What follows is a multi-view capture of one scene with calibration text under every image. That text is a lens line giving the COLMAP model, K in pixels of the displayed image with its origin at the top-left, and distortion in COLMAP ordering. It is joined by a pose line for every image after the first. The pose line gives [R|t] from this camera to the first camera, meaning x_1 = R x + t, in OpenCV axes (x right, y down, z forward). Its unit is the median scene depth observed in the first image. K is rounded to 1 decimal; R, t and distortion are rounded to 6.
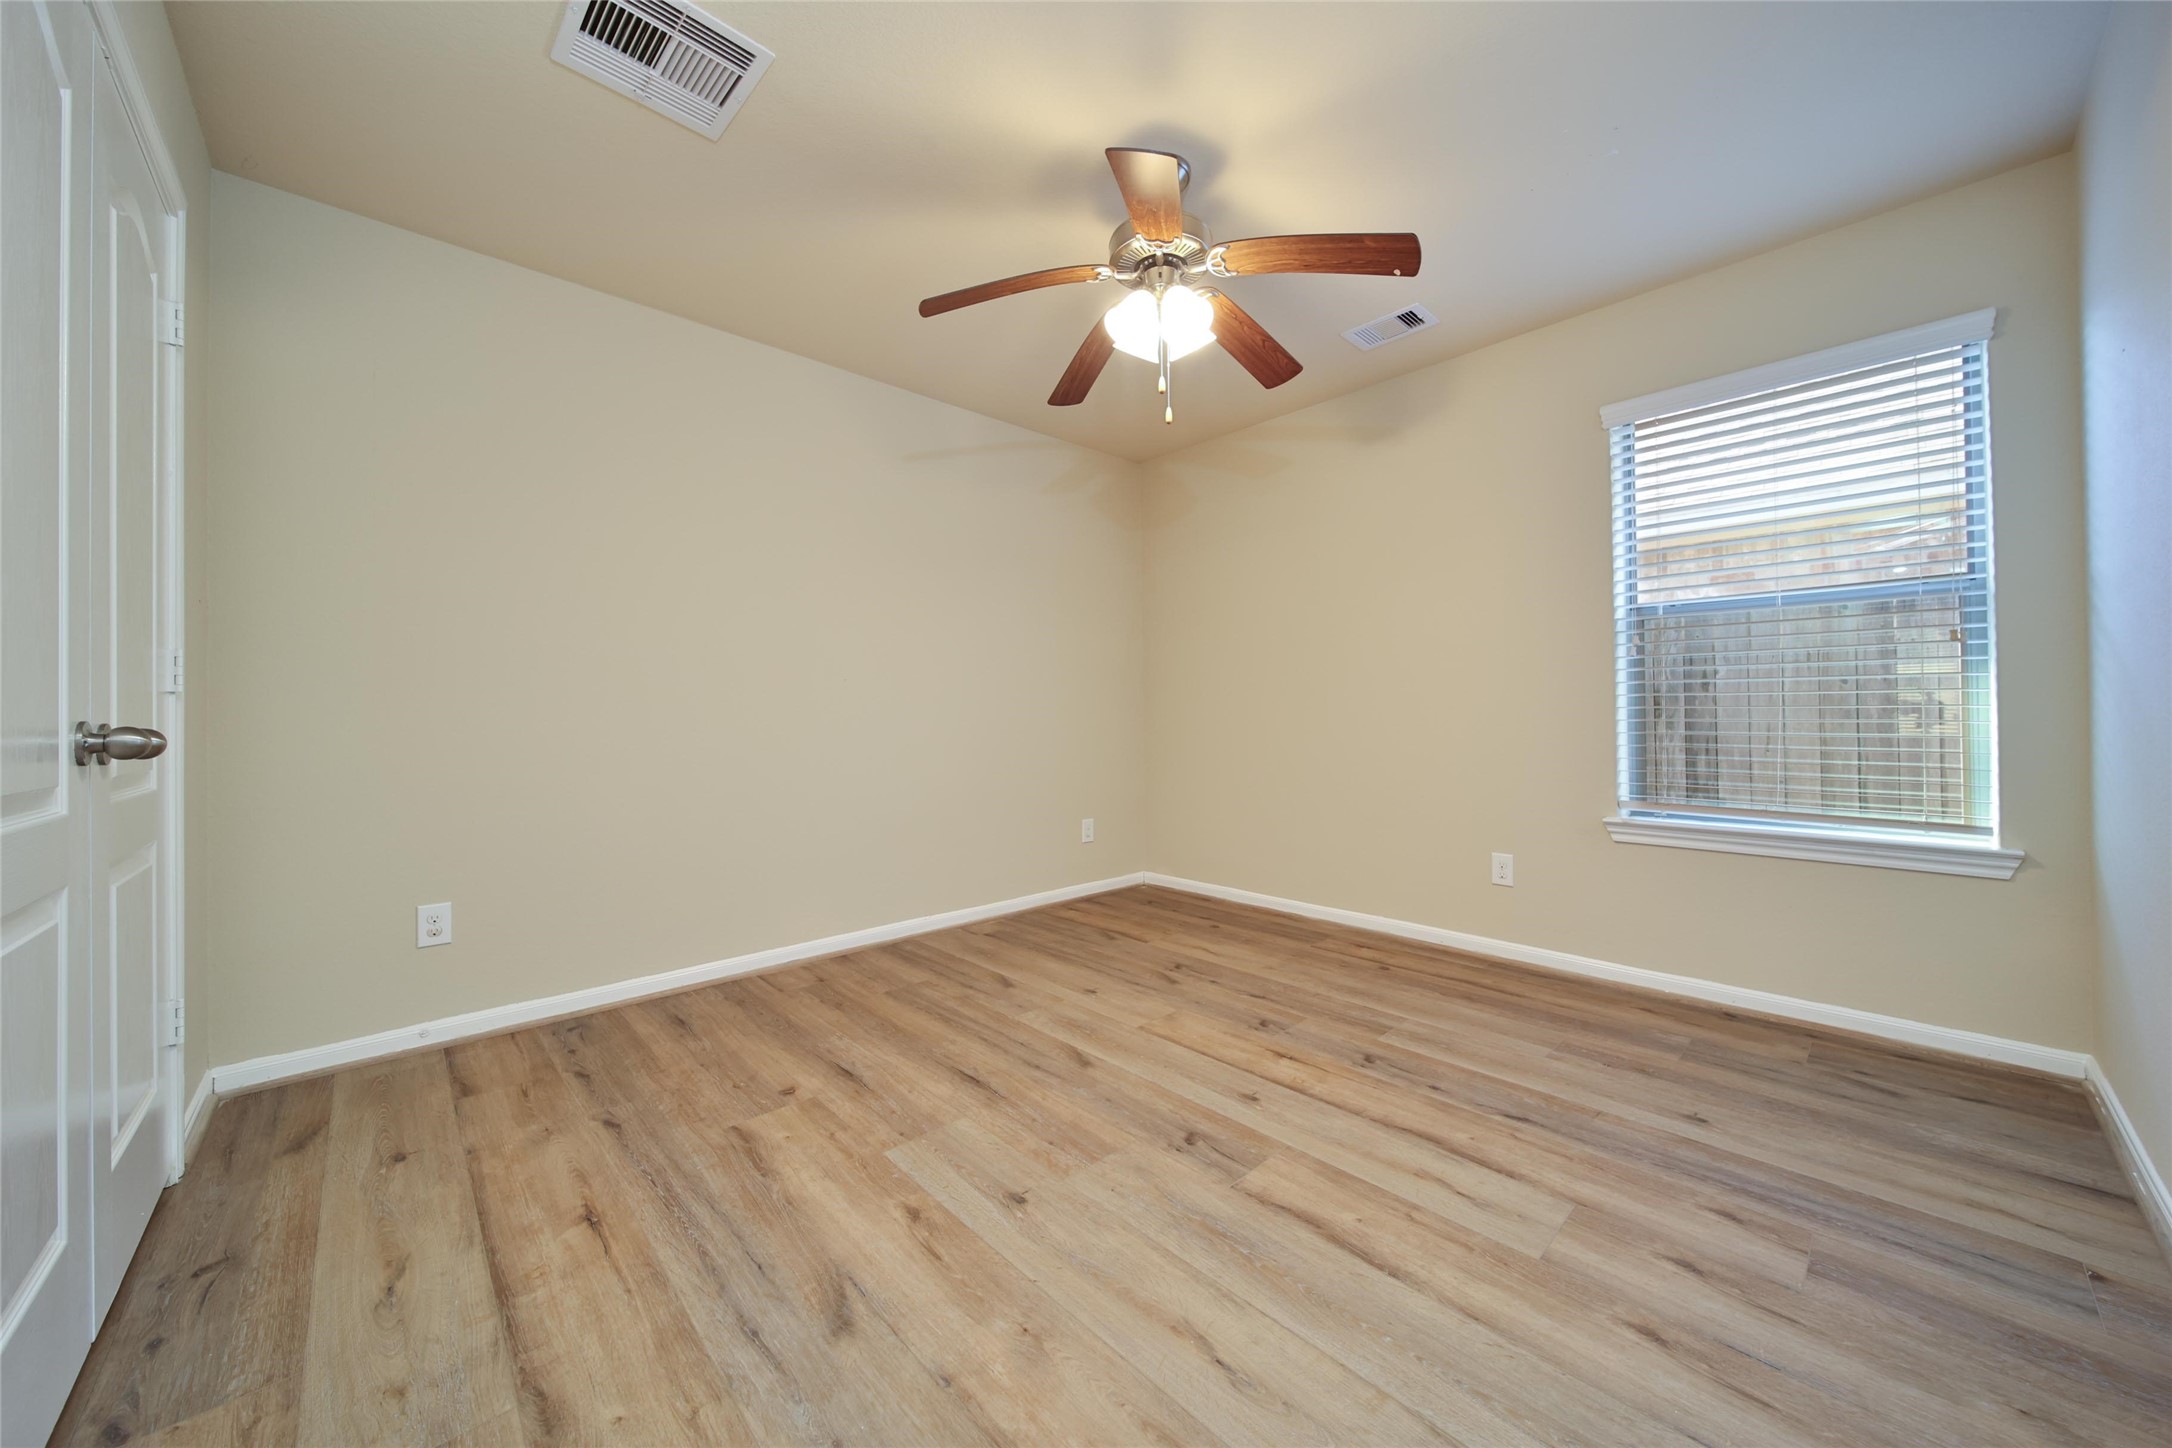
lens RADIAL K [[766.6, 0, 1090.3], [0, 766.6, 717.1], [0, 0, 1]] dist [-0.000703, -0.000179]
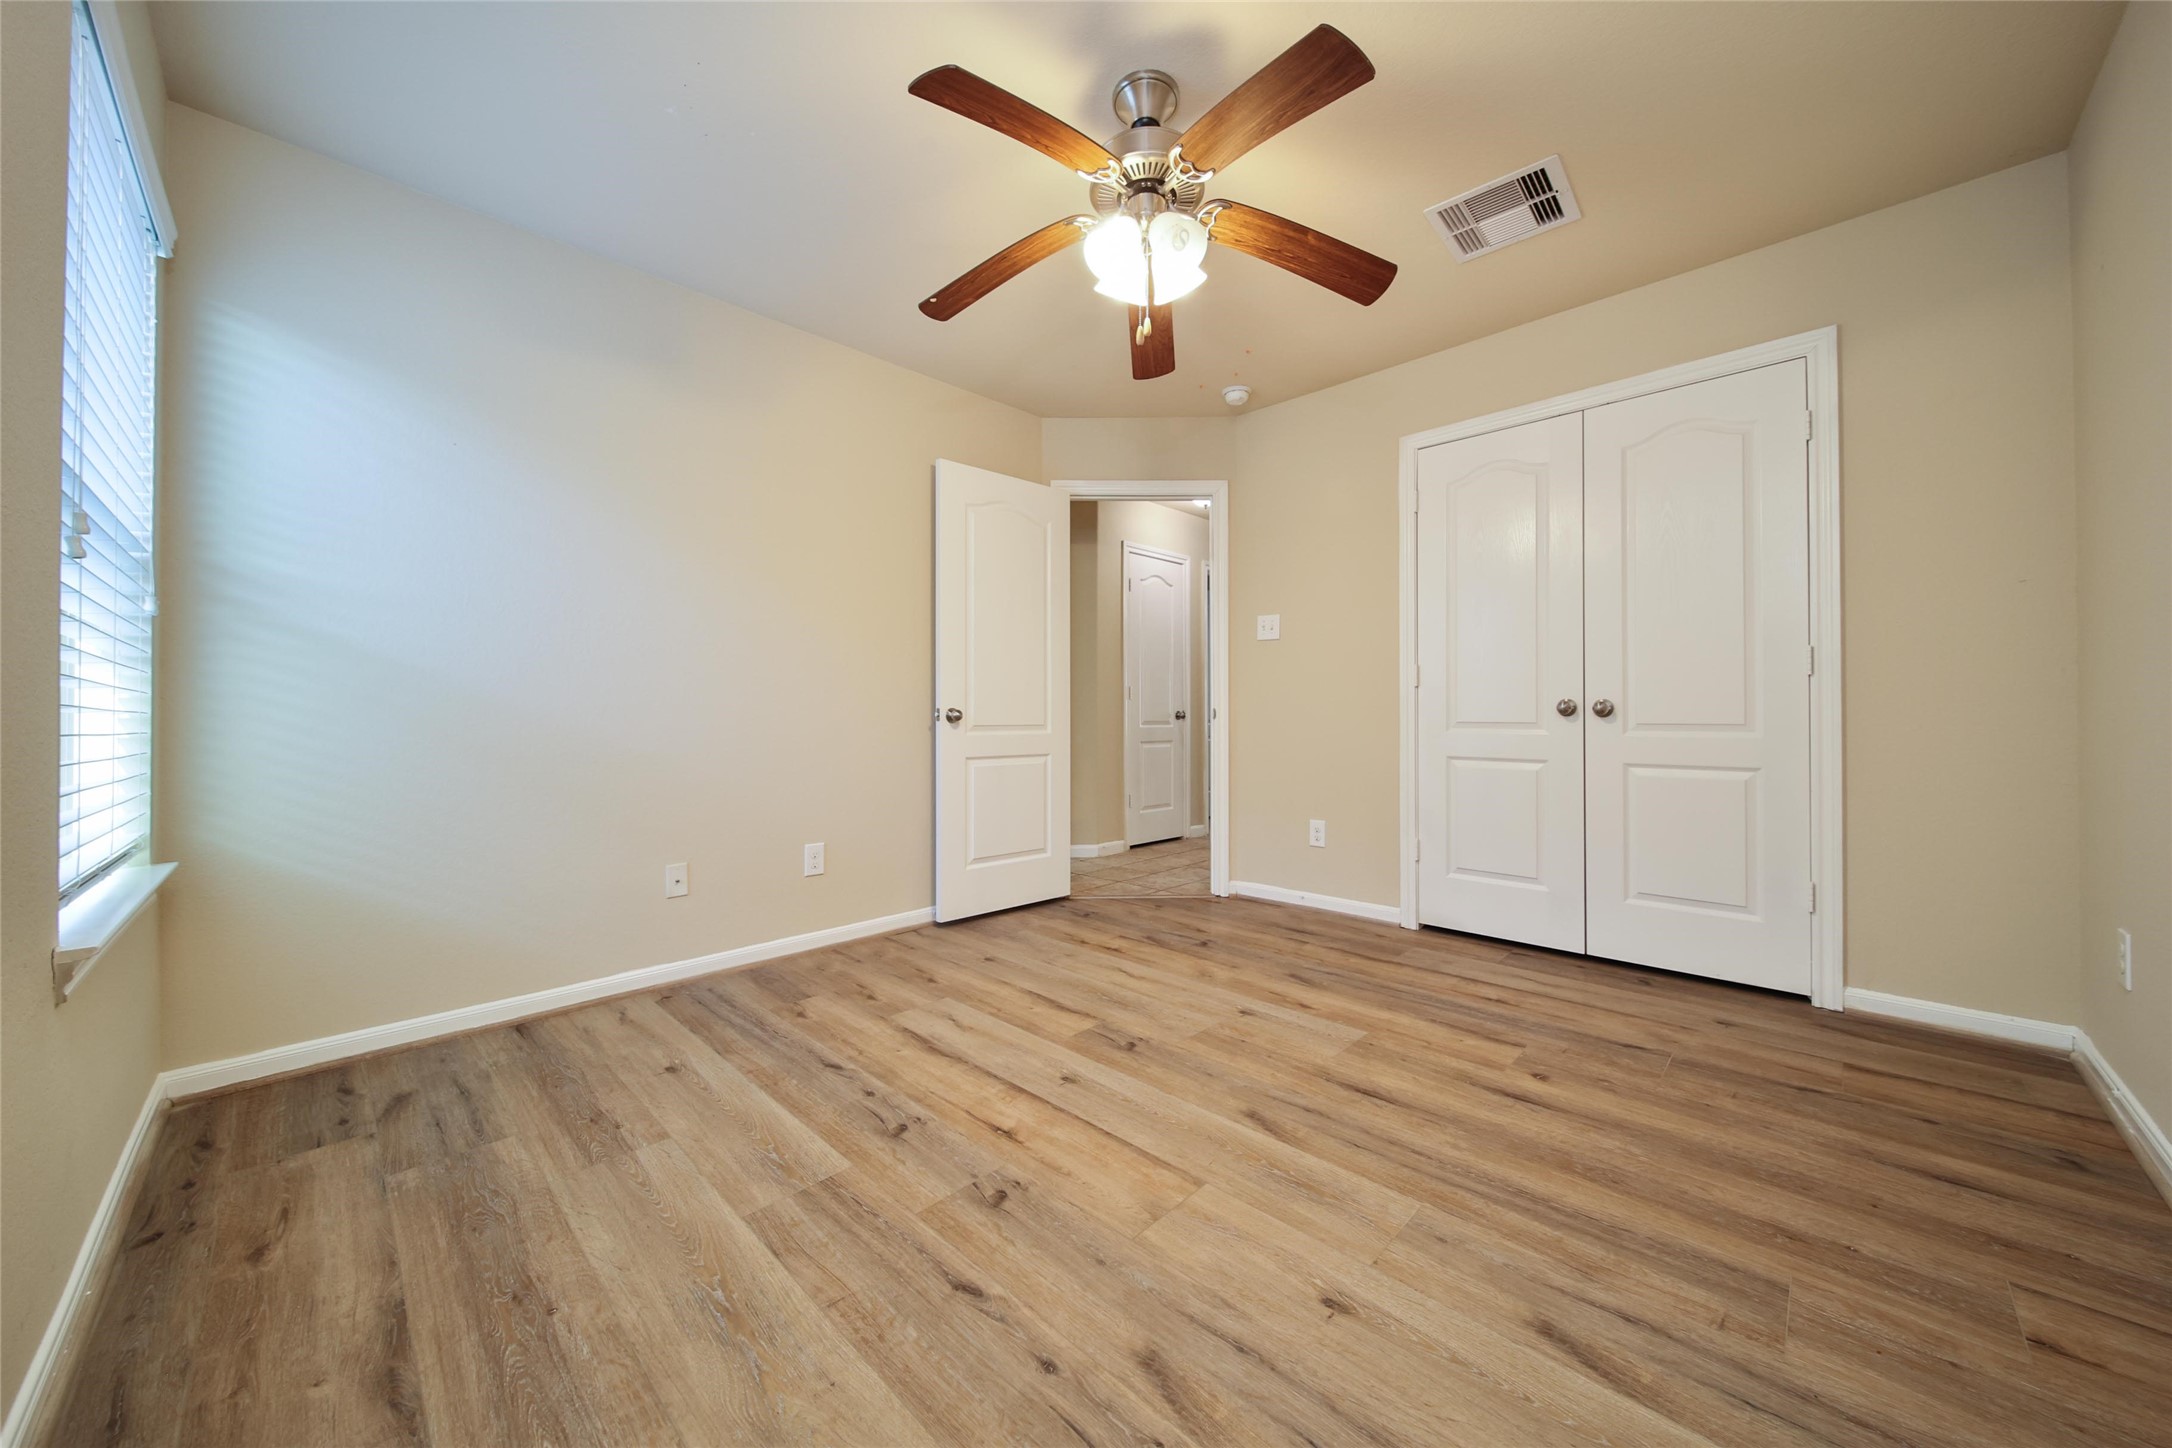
lens RADIAL K [[766.6, 0, 1090.3], [0, 766.6, 717.1], [0, 0, 1]] dist [-0.000703, -0.000179]
pose [[-0.998931, 0.013457, -0.044227, 0.223783], [0.013487, 0.999909, -0.000395, 0.026565], [0.044218, -0.000991, -0.999021, 2.046129]]
